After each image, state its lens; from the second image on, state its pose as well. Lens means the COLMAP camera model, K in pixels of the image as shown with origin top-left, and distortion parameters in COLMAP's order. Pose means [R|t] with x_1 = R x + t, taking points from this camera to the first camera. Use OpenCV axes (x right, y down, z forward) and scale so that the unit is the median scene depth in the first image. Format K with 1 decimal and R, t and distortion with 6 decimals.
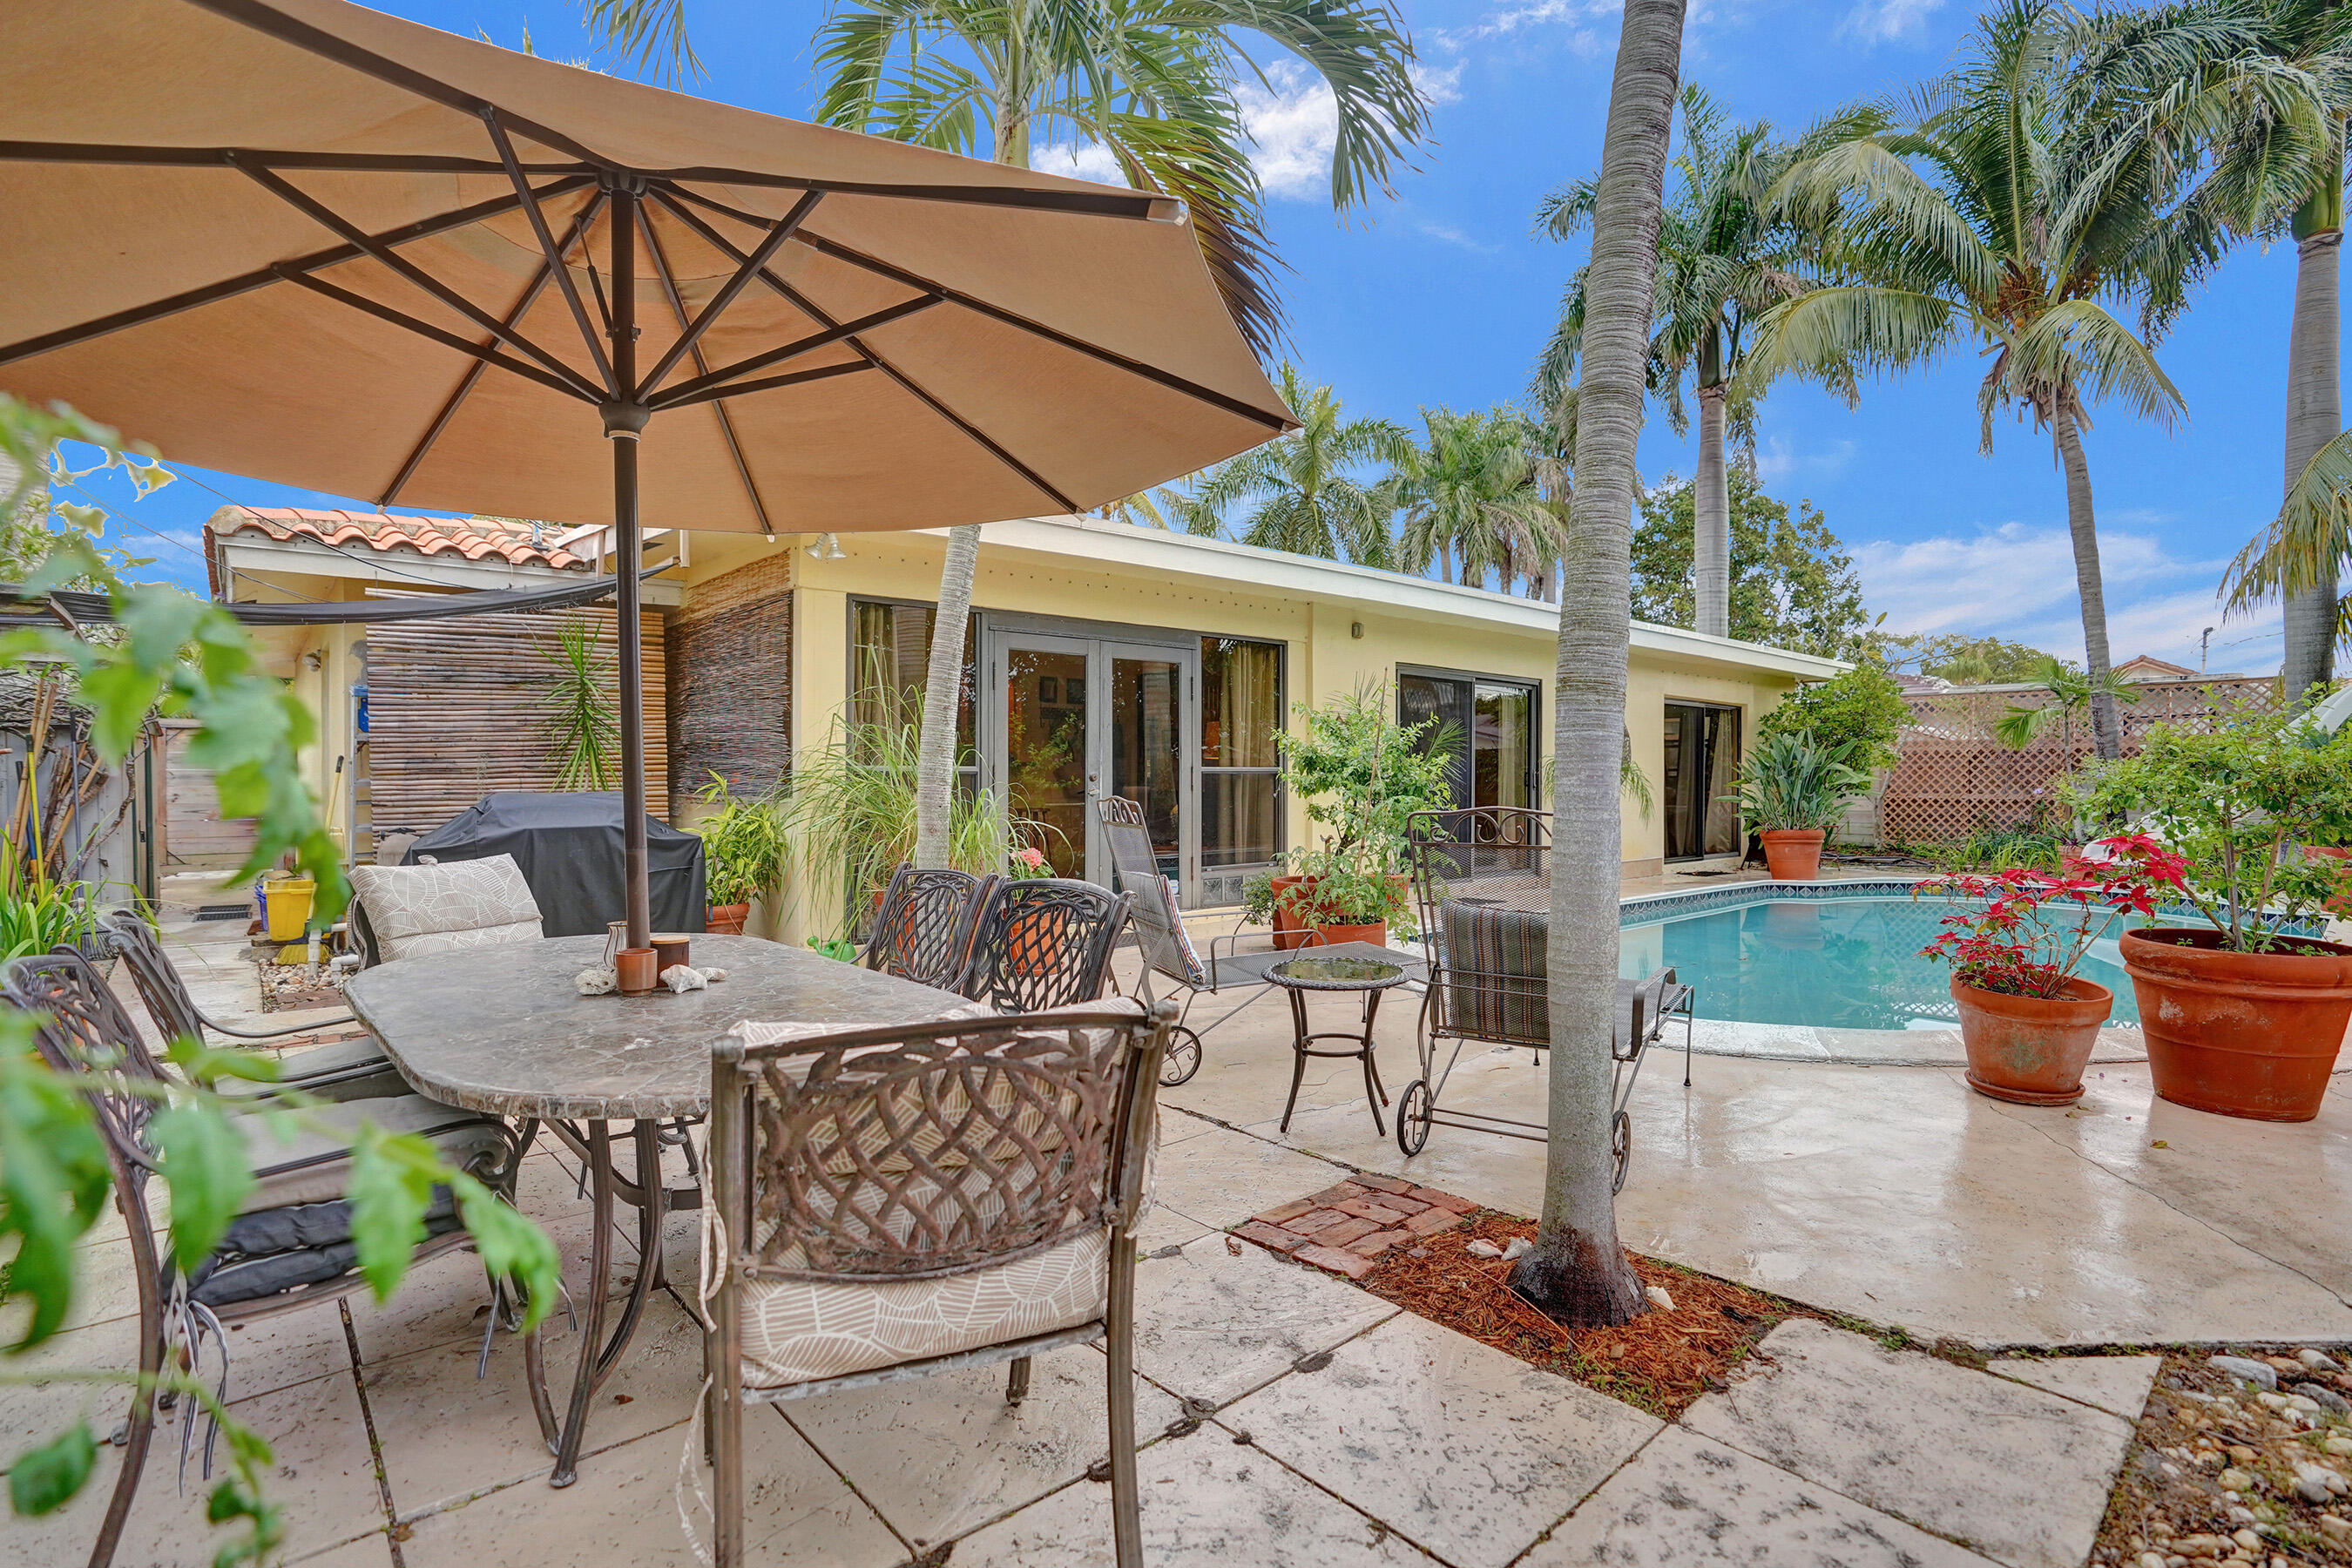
lens RADIAL K [[1147.6, 0, 1184.8], [0, 1147.6, 759.5], [0, 0, 1]] dist [-0.003048, -0.000617]
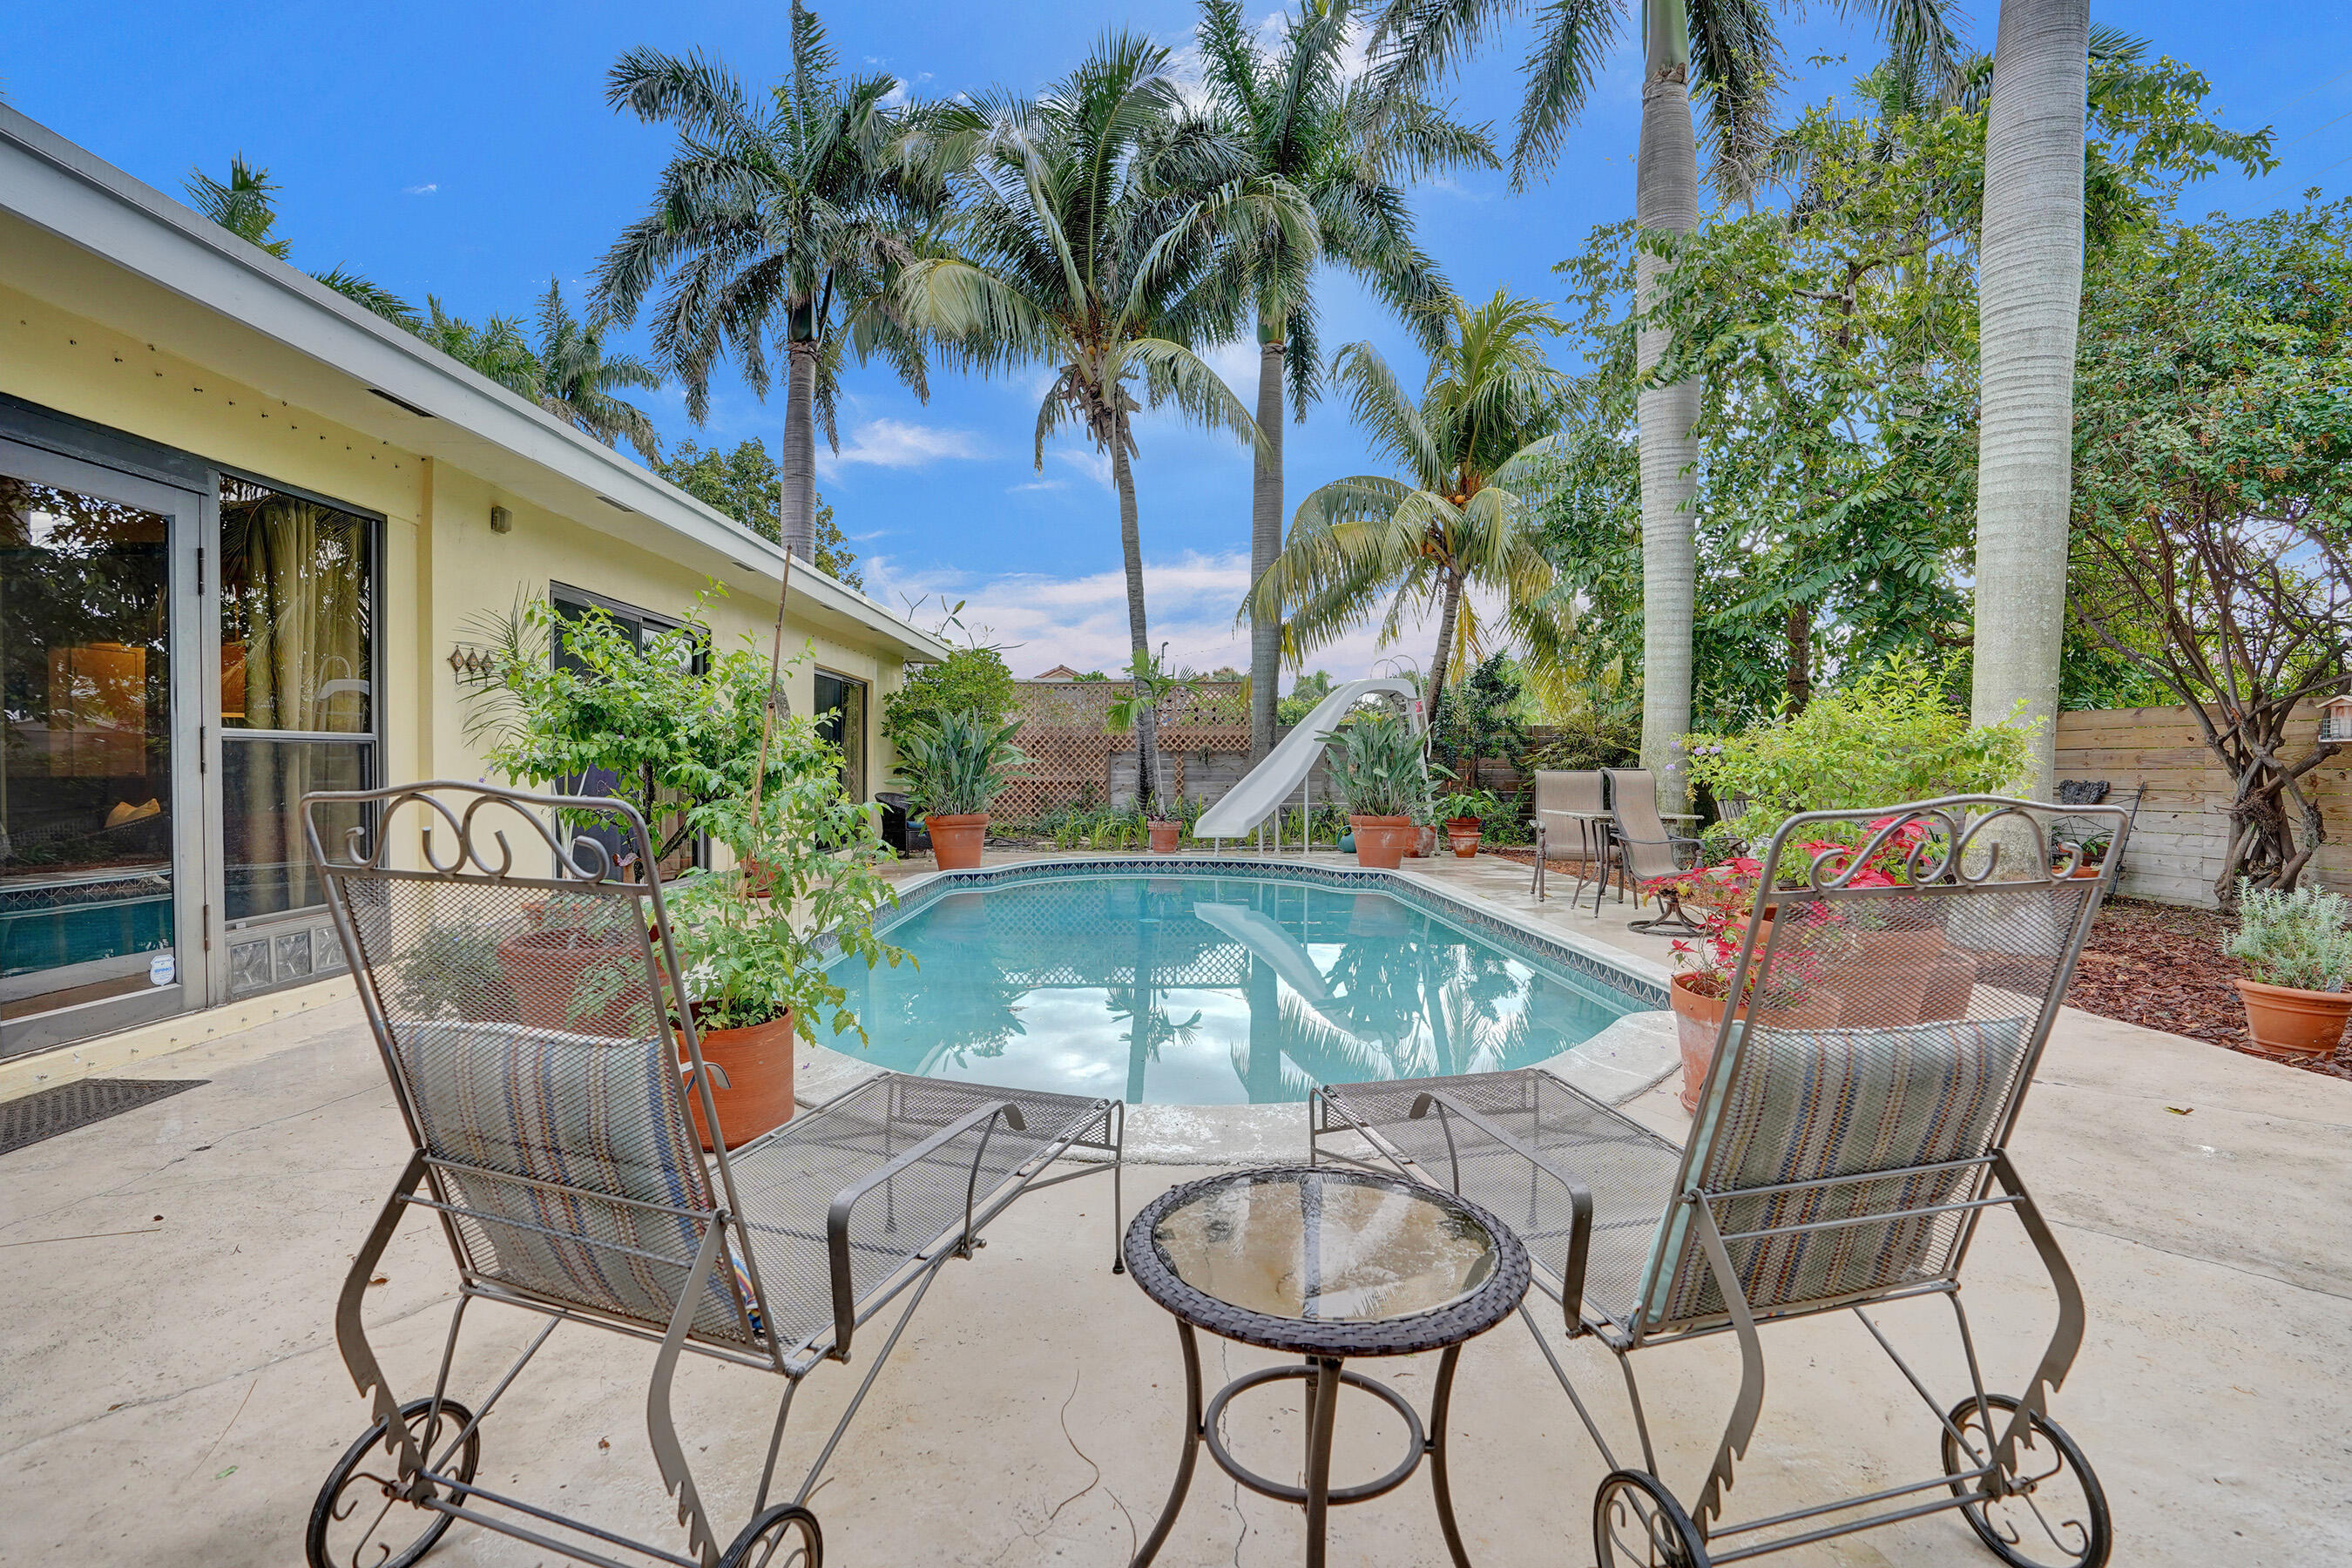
lens RADIAL K [[1147.6, 0, 1184.8], [0, 1147.6, 759.5], [0, 0, 1]] dist [-0.003048, -0.000617]
pose [[0.657397, 0.006309, 0.753518, -0.050985], [-0.016058, 0.999855, 0.005638, 0.006383], [-0.753373, -0.015806, 0.657403, 0.194966]]
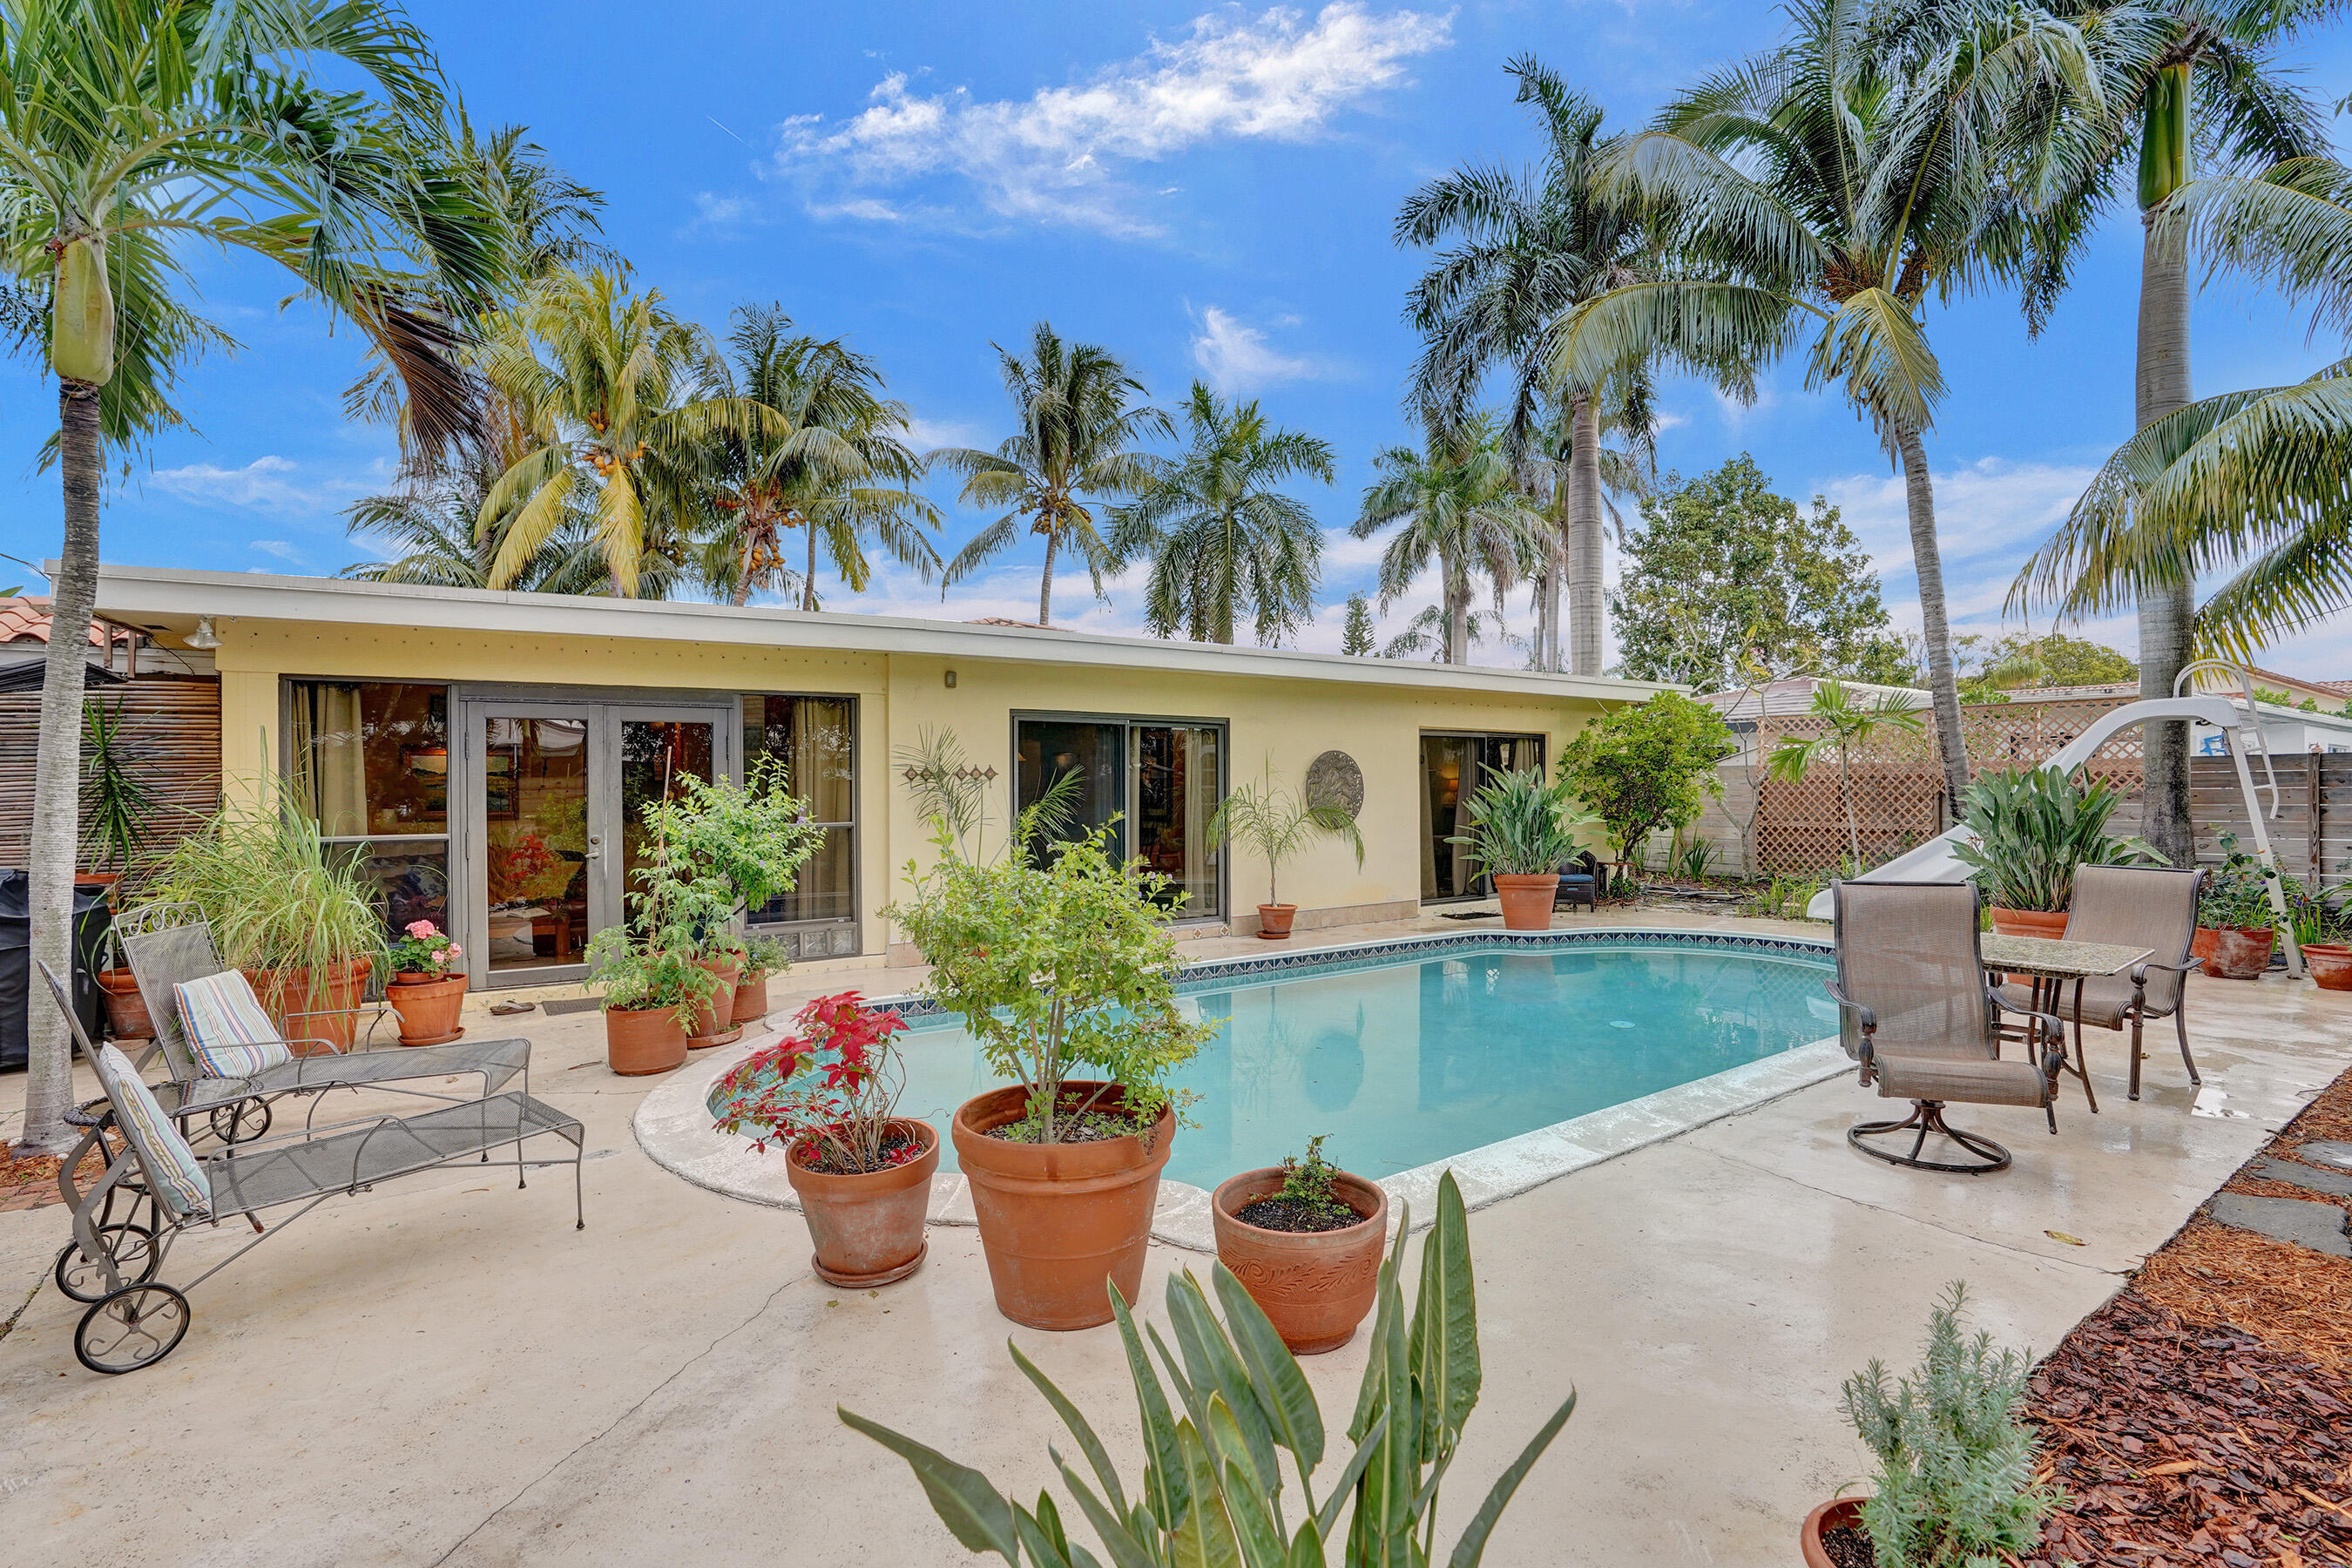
lens RADIAL K [[1120.2, 0, 1124.2], [0, 1120.2, 787.7], [0, 0, 1]] dist [-0.036576, -0.000158]
pose [[0.990792, -0.006448, -0.135243, 0.271803], [0.009146, 0.999771, 0.019332, -0.023771], [0.135087, -0.020391, 0.990624, 0.047984]]
